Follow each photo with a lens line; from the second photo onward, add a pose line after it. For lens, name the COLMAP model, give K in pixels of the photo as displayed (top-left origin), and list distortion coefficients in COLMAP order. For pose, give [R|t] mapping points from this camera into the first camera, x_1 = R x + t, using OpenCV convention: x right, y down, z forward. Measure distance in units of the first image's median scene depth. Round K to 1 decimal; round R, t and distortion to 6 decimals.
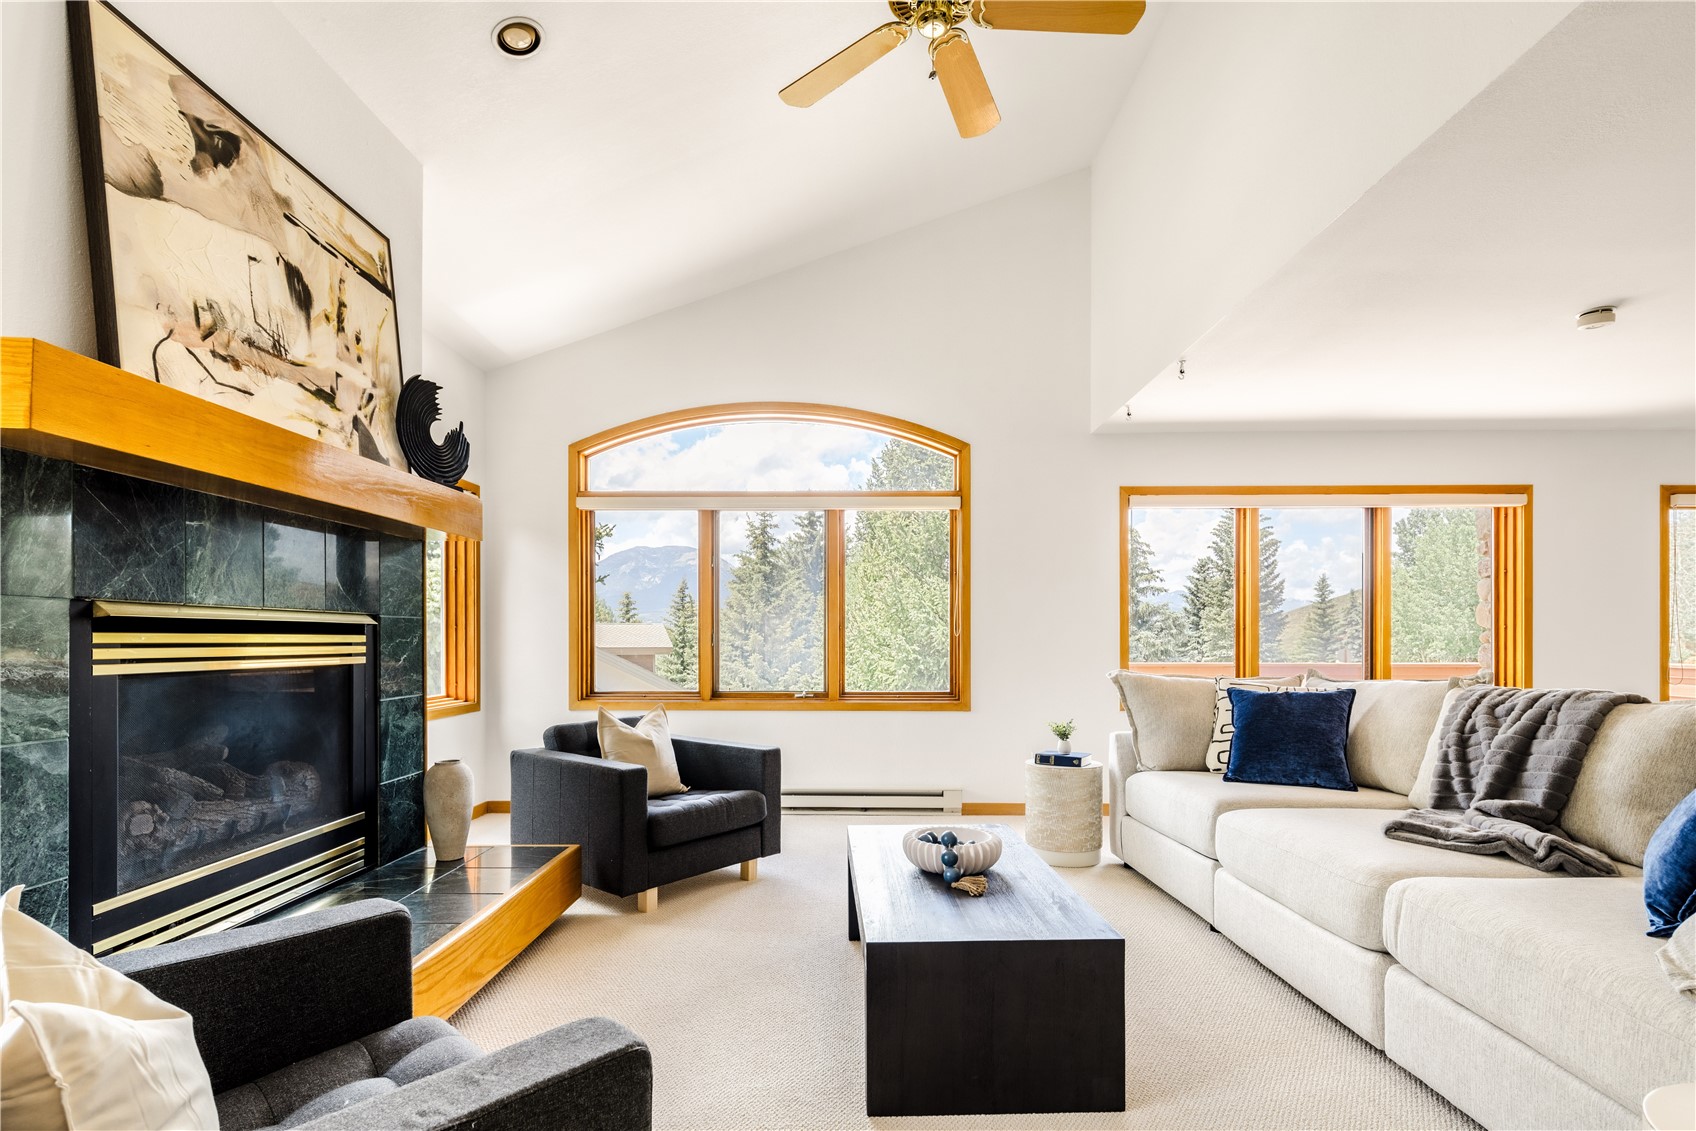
lens RADIAL K [[825.8, 0, 845.7], [0, 825.8, 640.0], [0, 0, 1]] dist [-0.000842, -0.001691]
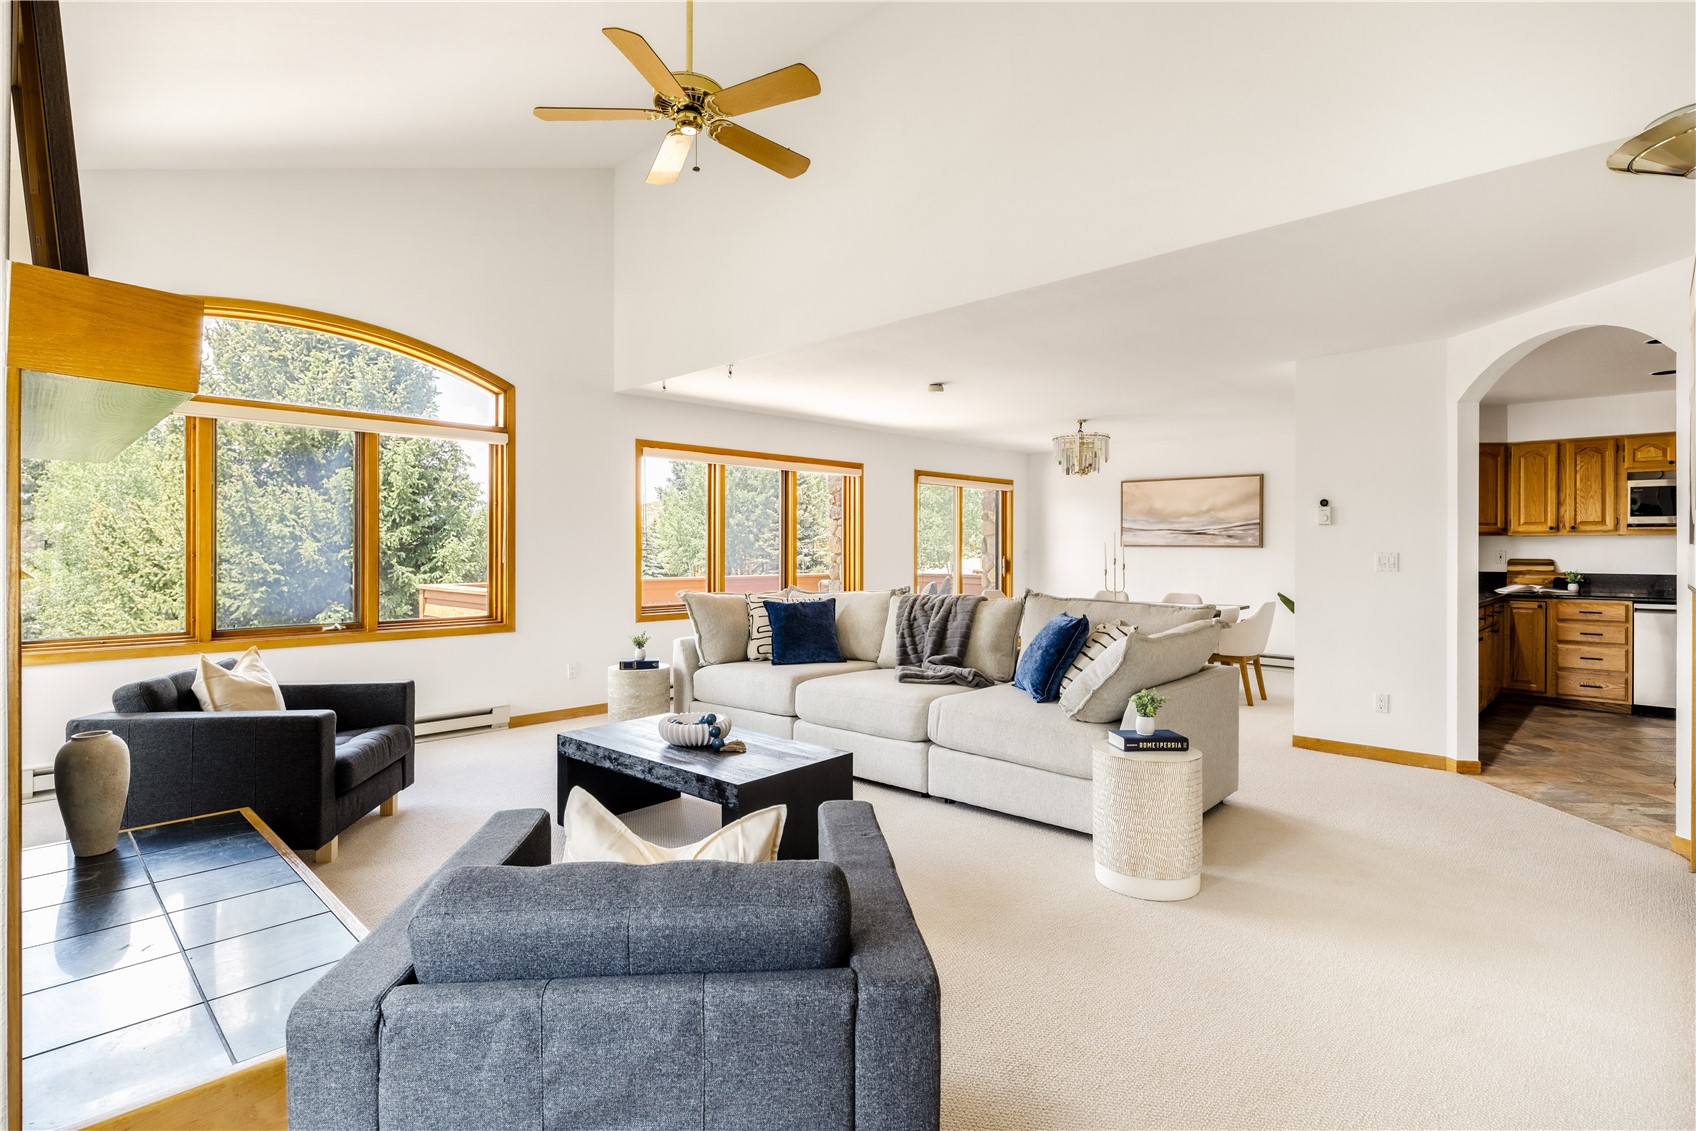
lens RADIAL K [[823.0, 0, 847.2], [0, 823.0, 550.8], [0, 0, 1]] dist [0.000117, -0.000939]
pose [[0.682025, -0.000042, 0.731329, -0.638450], [-0.000783, 0.999999, 0.000788, -0.040064], [-0.731329, -0.001110, 0.682024, -0.107271]]
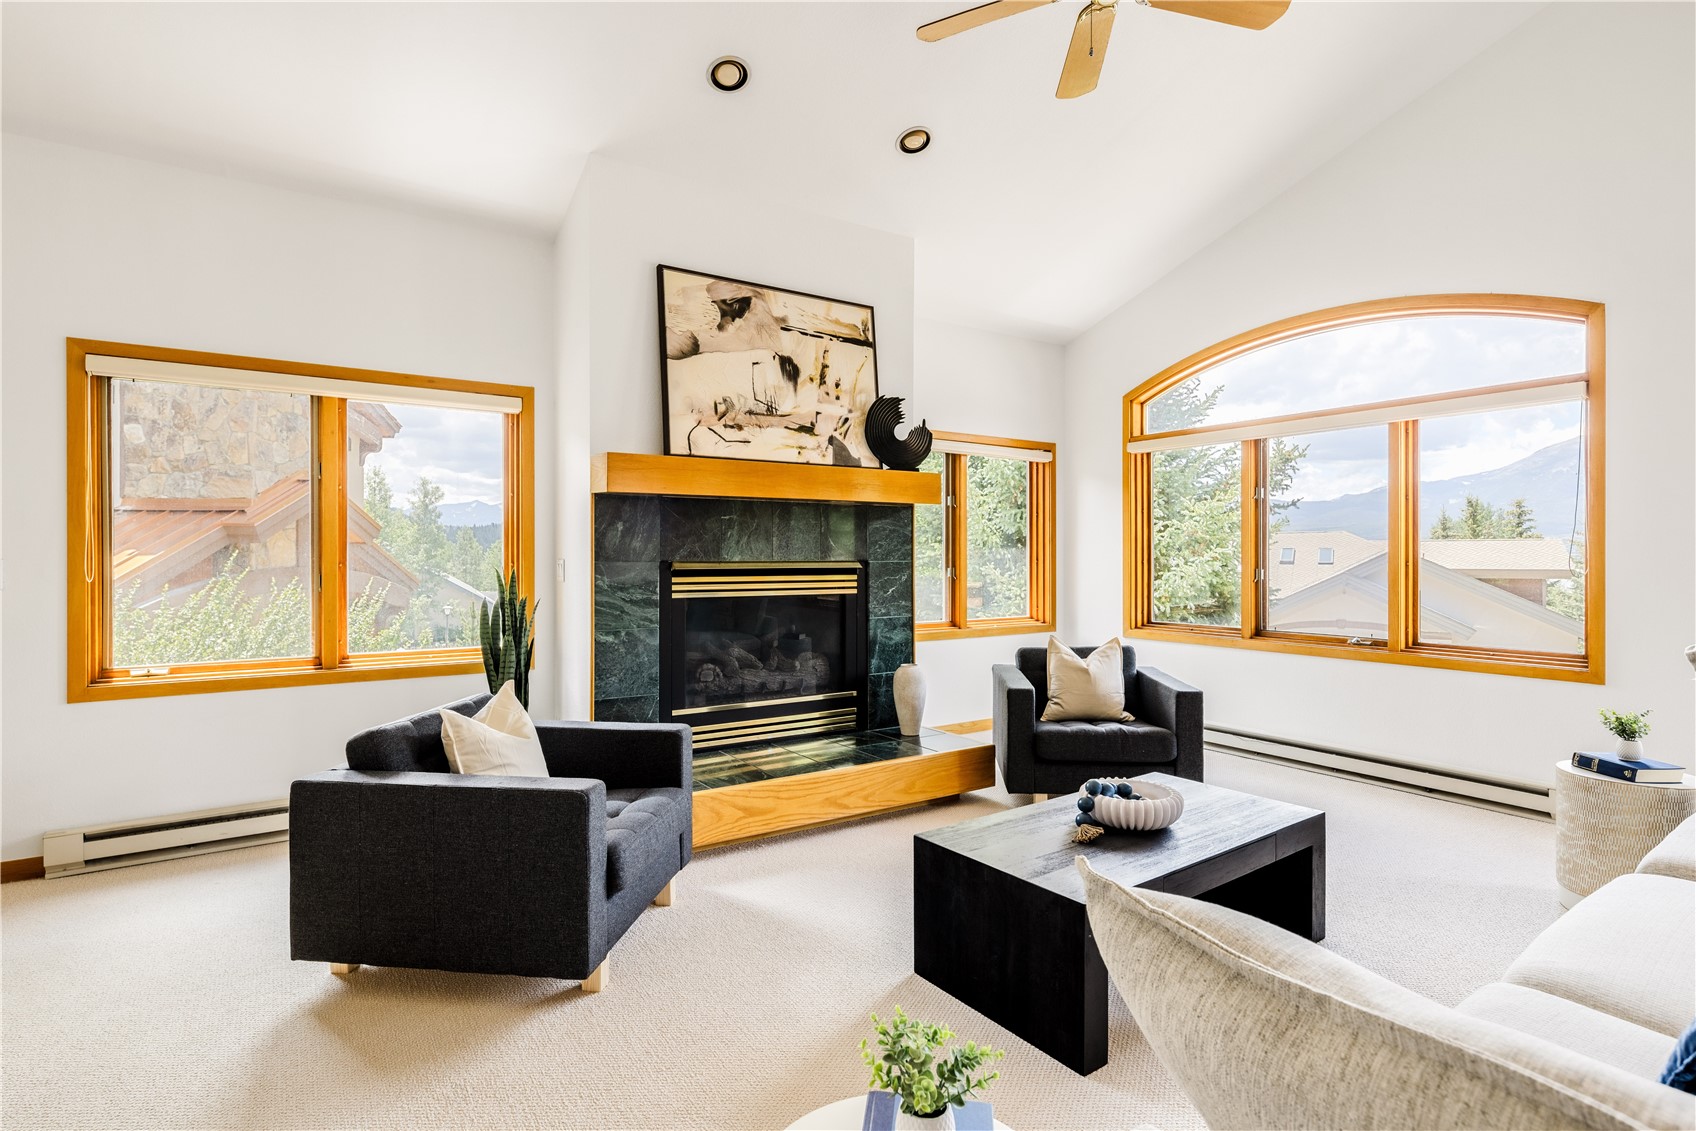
lens RADIAL K [[819.7, 0, 840.4], [0, 819.7, 559.6], [0, 0, 1]] dist [0.003193, 0.000100]
pose [[0.562408, 0.003265, -0.826853, 0.680559], [-0.001230, 0.999994, 0.003112, -0.040489], [0.826859, -0.000733, 0.562409, 0.135607]]
